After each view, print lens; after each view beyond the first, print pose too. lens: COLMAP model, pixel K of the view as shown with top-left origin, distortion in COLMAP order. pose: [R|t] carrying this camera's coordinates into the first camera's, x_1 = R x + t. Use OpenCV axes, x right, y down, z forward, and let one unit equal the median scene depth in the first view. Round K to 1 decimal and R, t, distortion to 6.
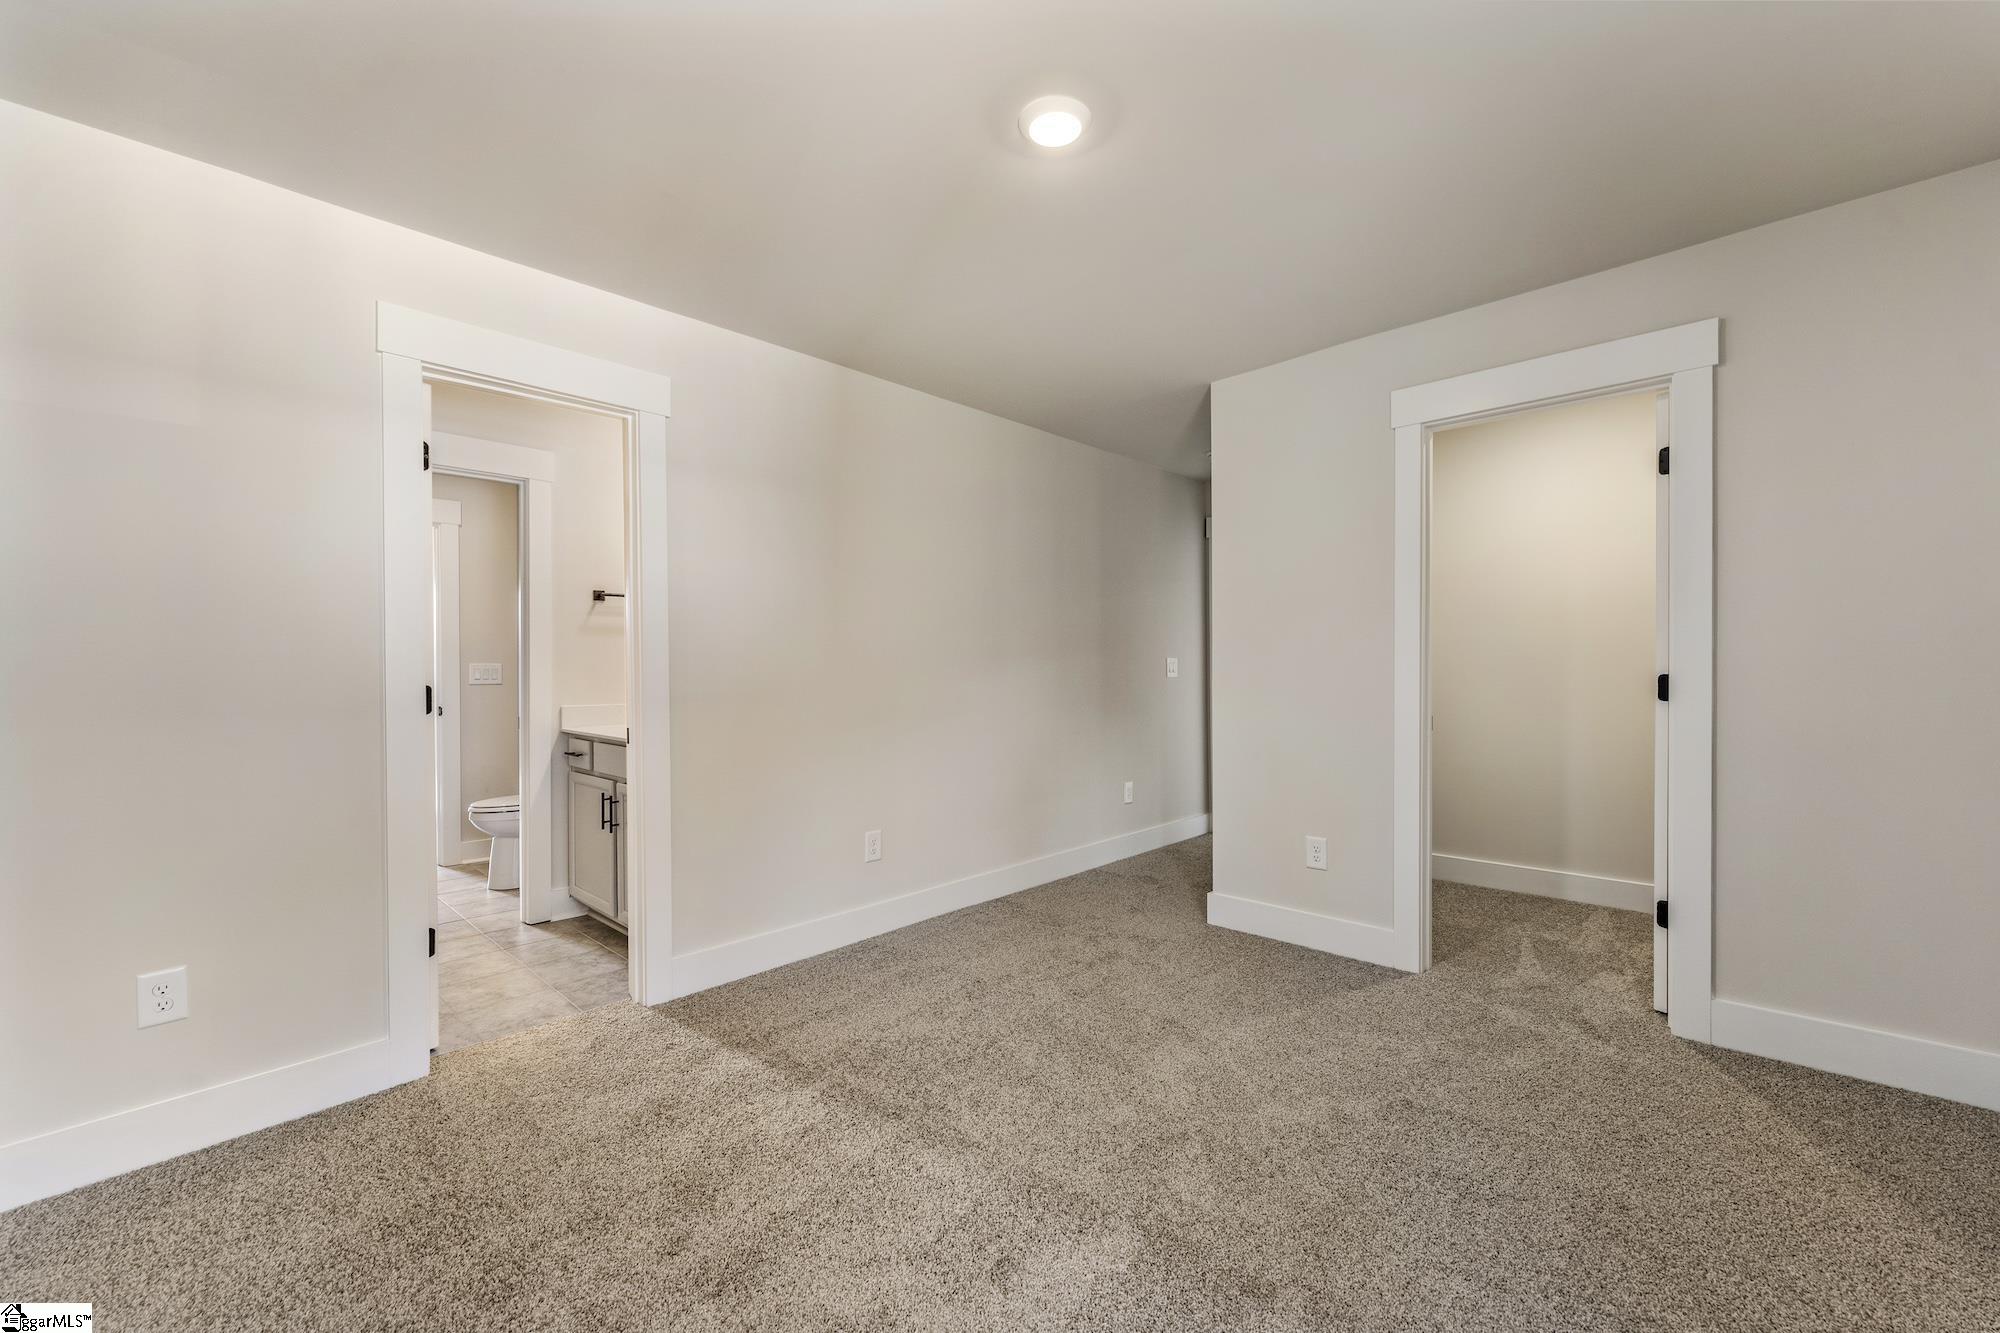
lens RADIAL K [[812.6, 0, 1002.5], [0, 812.6, 669.1], [0, 0, 1]] dist [-0.001187, 0.000056]
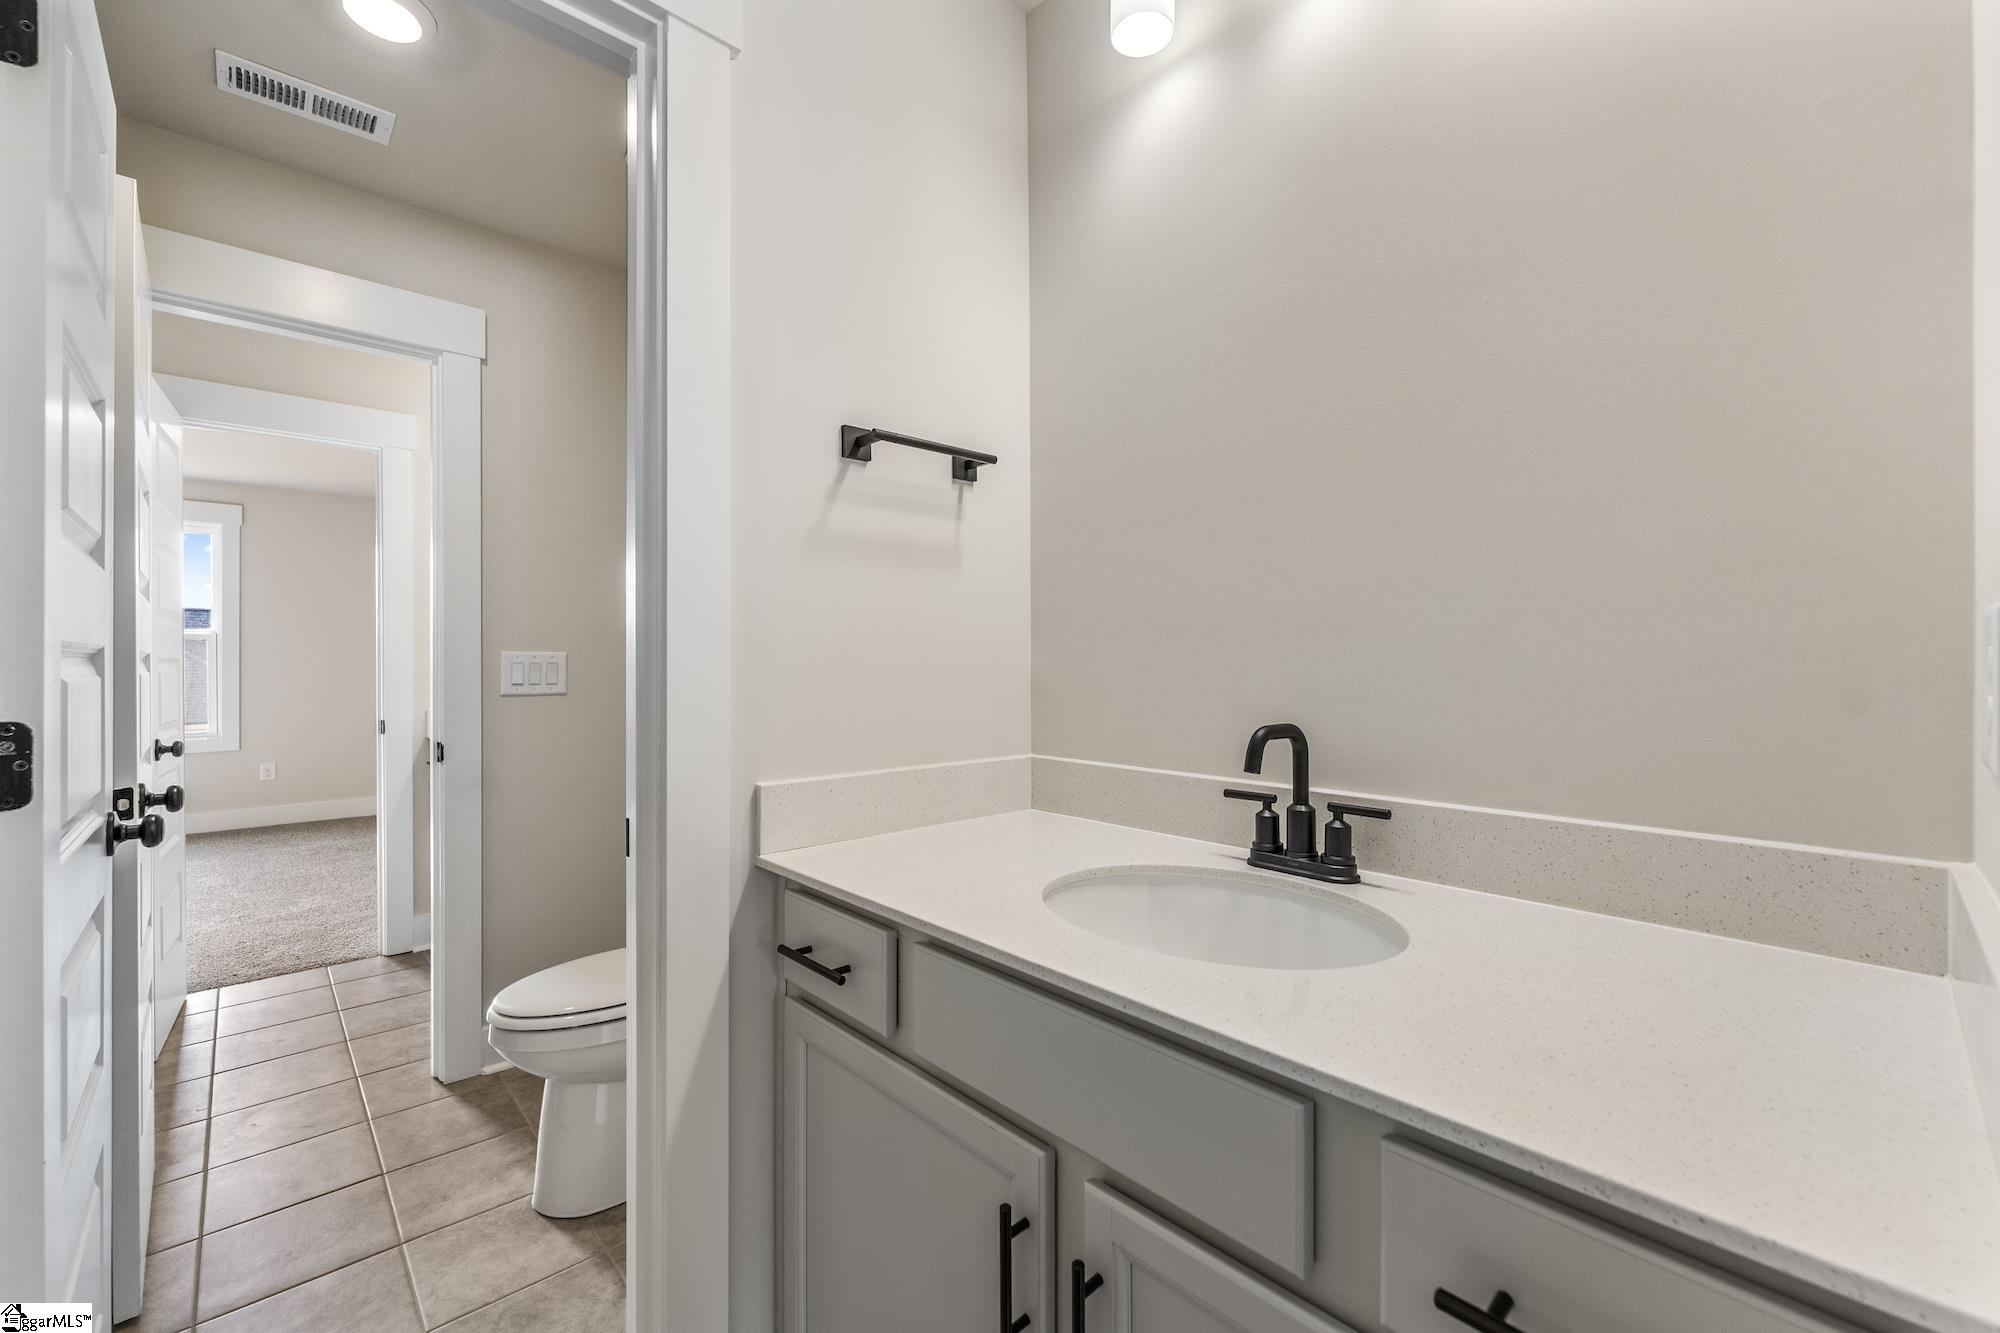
lens RADIAL K [[812.6, 0, 998.0], [0, 812.6, 662.6], [0, 0, 1]] dist [-0.001187, 0.000056]
pose [[0.998235, 0.000693, -0.059386, -0.433468], [-0.000533, 0.999996, 0.002719, -0.002321], [0.059387, -0.002683, 0.998231, 0.695757]]
